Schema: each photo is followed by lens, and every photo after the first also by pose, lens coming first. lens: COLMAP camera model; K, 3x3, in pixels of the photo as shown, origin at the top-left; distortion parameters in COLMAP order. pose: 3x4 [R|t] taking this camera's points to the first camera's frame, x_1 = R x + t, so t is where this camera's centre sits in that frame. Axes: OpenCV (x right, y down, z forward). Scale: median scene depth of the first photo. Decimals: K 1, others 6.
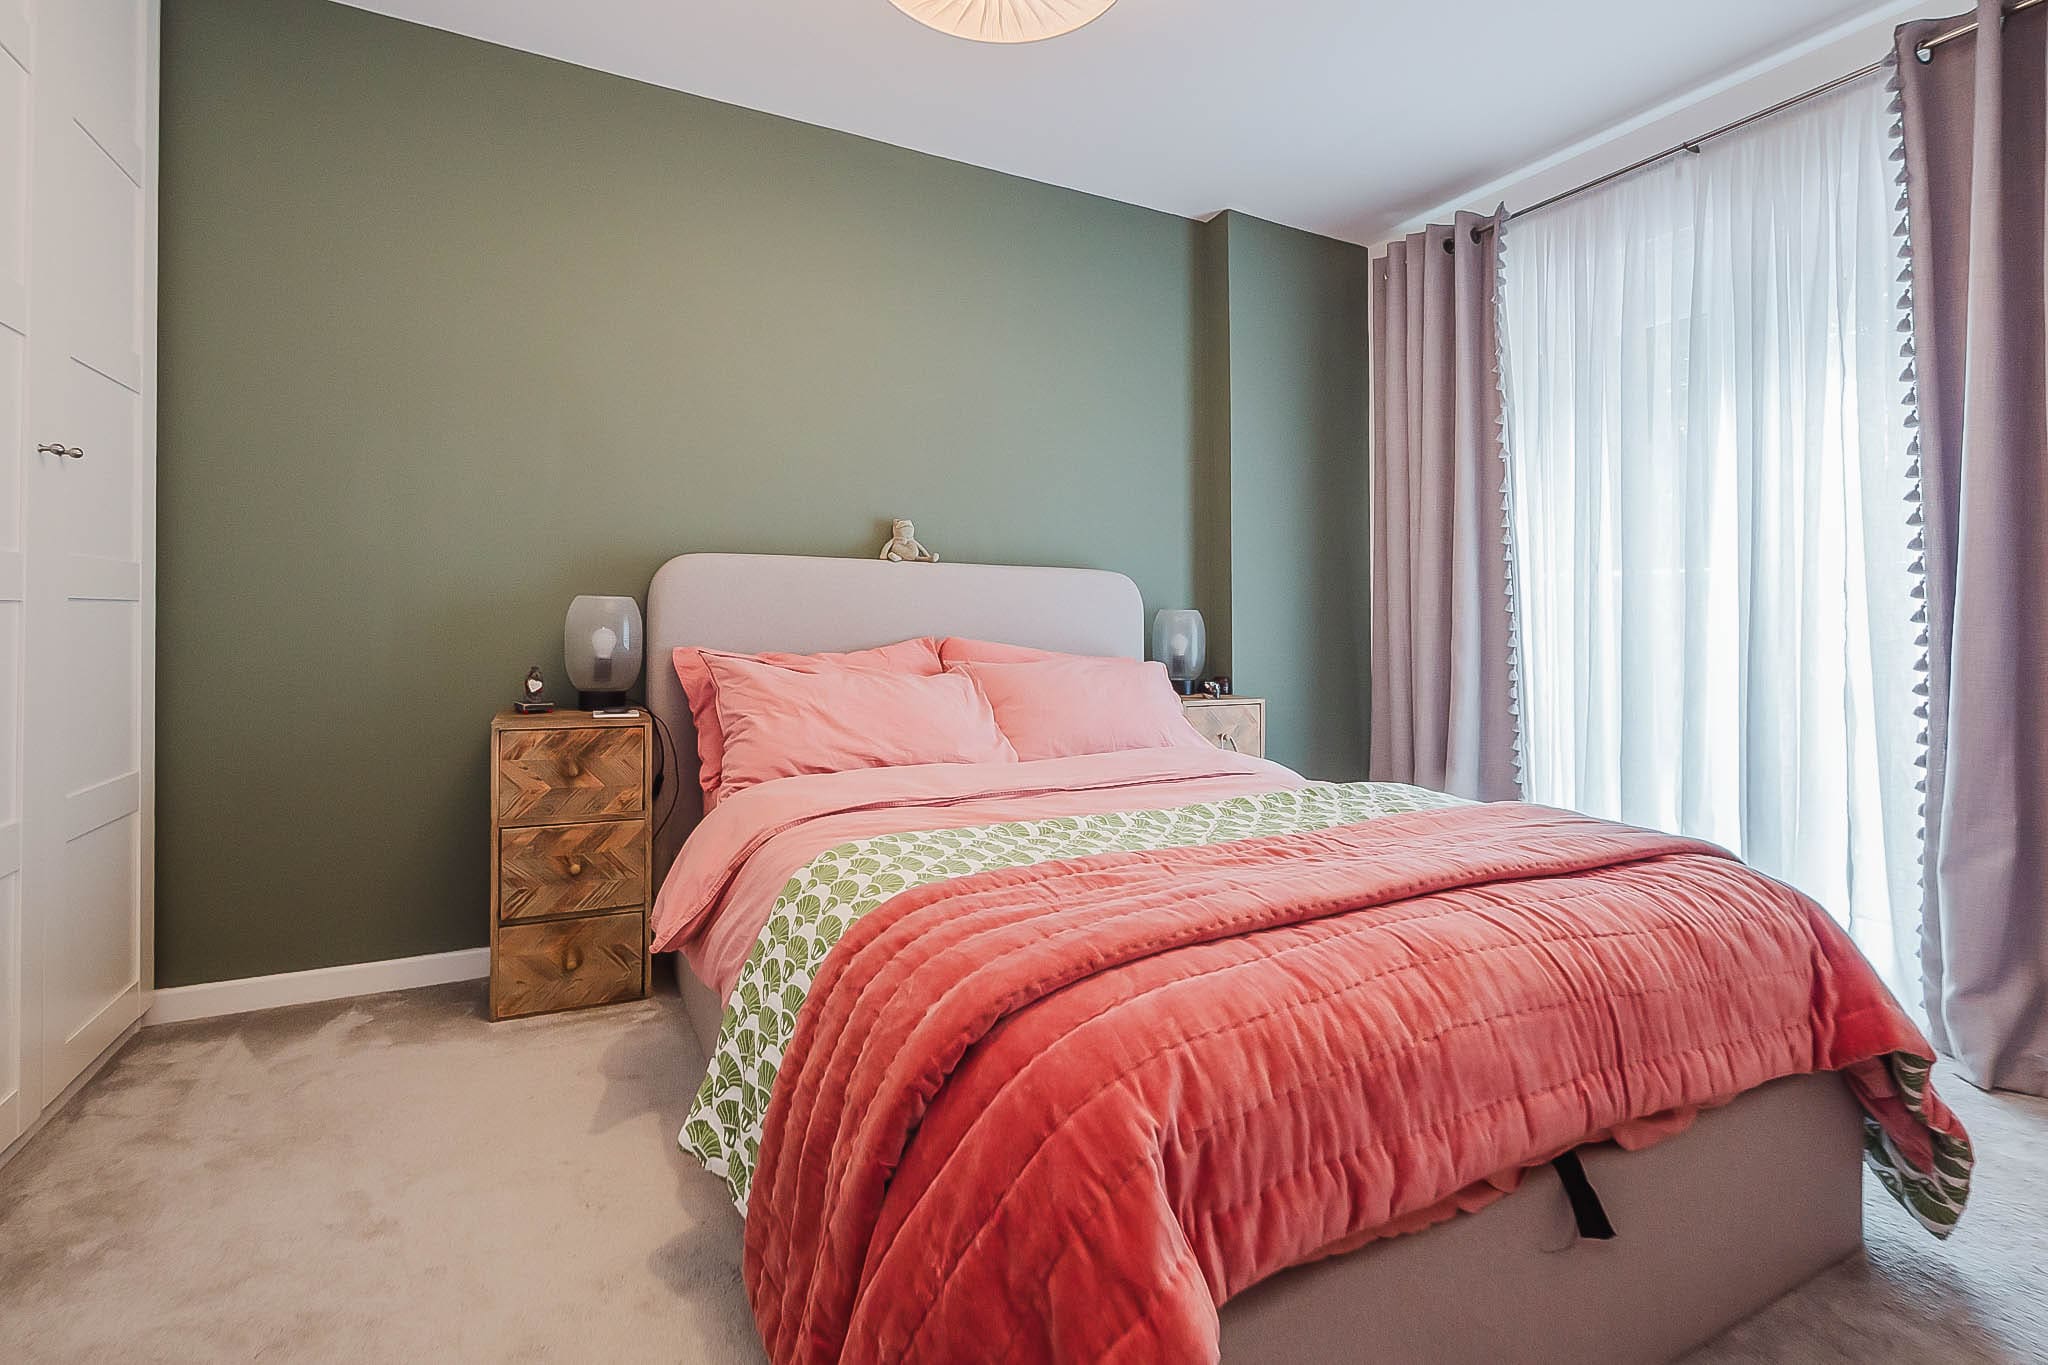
lens RADIAL K [[976.5, 0, 1024.8], [0, 976.5, 585.5], [0, 0, 1]] dist [-0.001819, 0.000870]
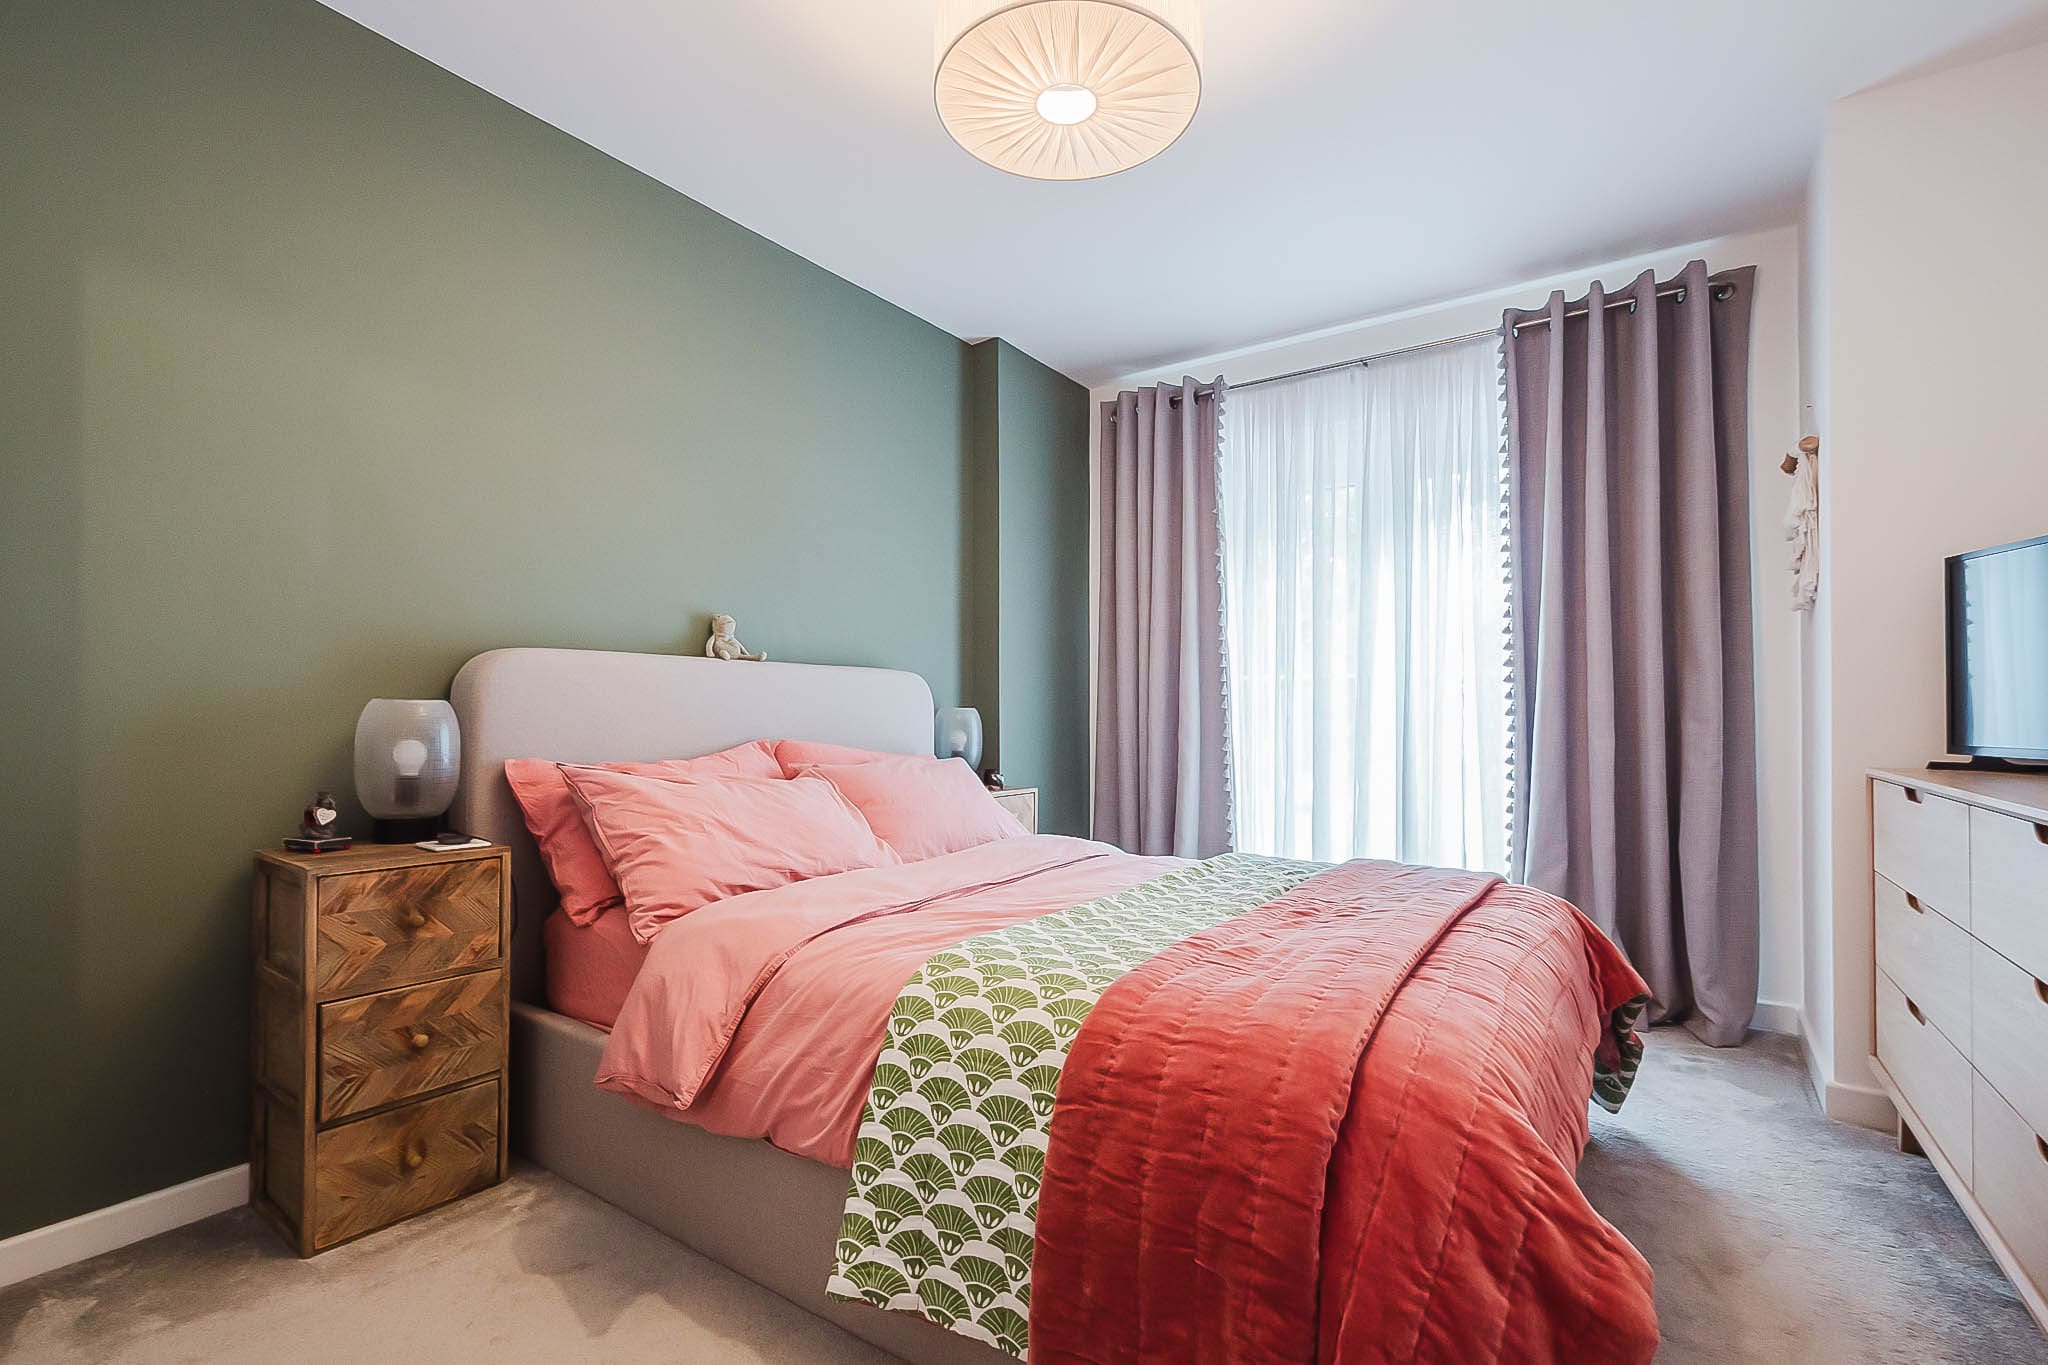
lens RADIAL K [[961.0, 0, 1024.0], [0, 961.0, 682.5], [0, 0, 1]] dist [-0.001057, 0.000167]
pose [[0.877101, 0.005587, 0.480273, -0.399369], [-0.009777, 0.999933, 0.006223, -0.013951], [-0.480206, -0.010153, 0.877097, 0.069692]]
